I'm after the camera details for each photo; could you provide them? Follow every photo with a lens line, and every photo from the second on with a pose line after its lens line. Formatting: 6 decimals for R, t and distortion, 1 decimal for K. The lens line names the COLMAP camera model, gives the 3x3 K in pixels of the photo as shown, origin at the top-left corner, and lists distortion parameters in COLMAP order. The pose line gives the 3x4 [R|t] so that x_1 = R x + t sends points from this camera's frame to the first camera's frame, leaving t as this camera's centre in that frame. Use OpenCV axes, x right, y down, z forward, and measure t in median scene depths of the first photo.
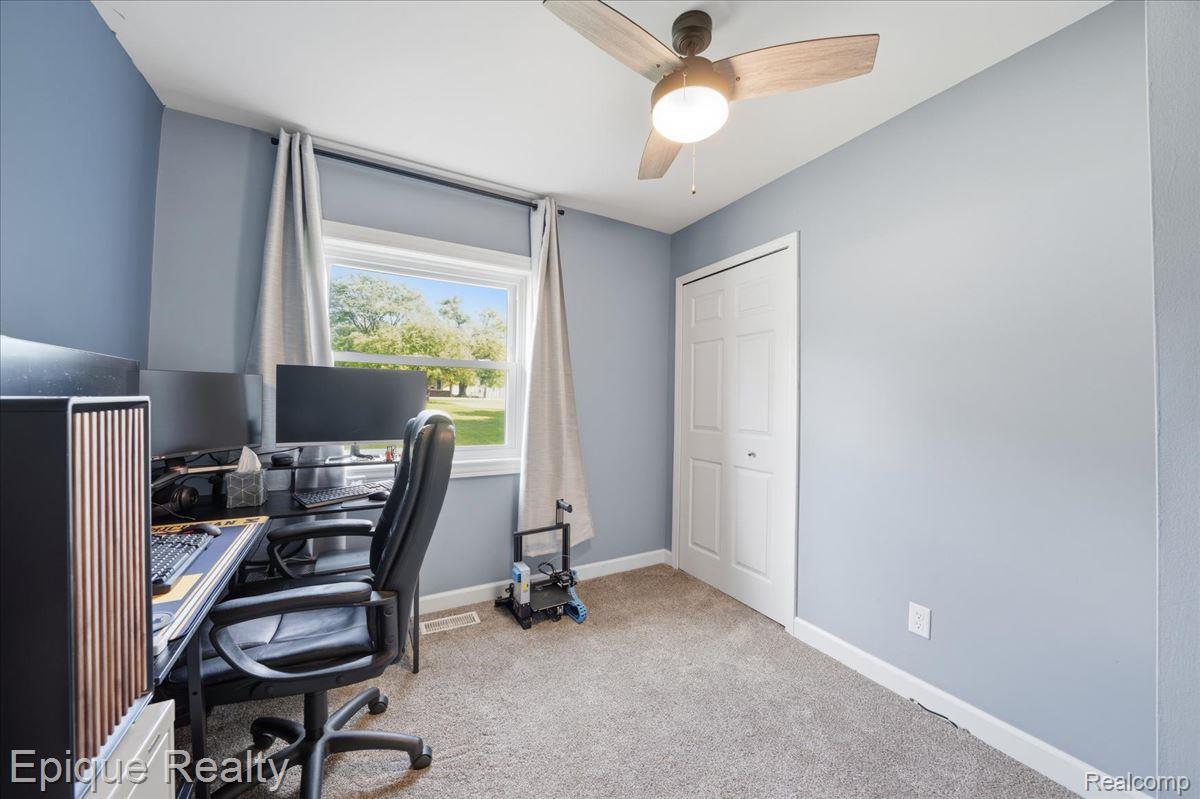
lens RADIAL K [[431.9, 0, 598.7], [0, 431.9, 400.8], [0, 0, 1]] dist [-0.014384, 0.000599]
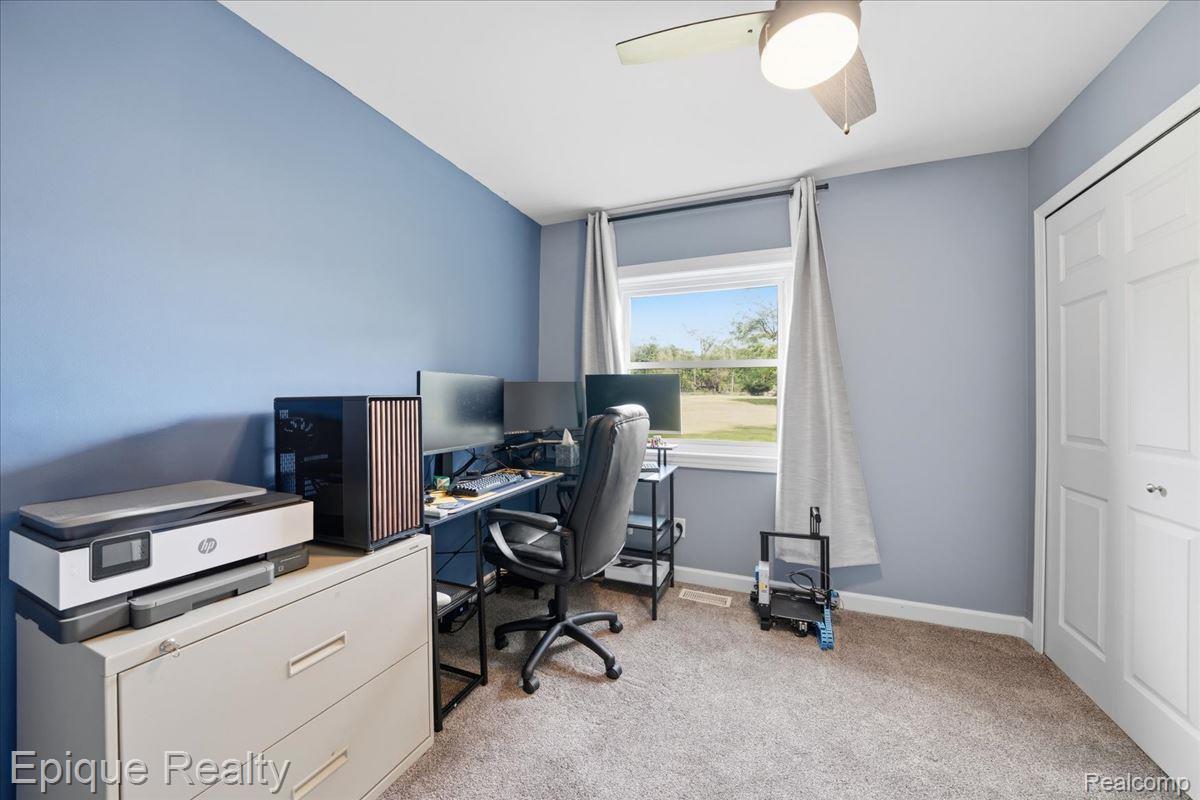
lens RADIAL K [[431.9, 0, 604.3], [0, 431.9, 401.3], [0, 0, 1]] dist [-0.014384, 0.000599]
pose [[0.614665, -0.003413, -0.788781, 0.351066], [0.002874, 0.999994, -0.002087, 0.008086], [0.788783, -0.000984, 0.614671, 0.100011]]
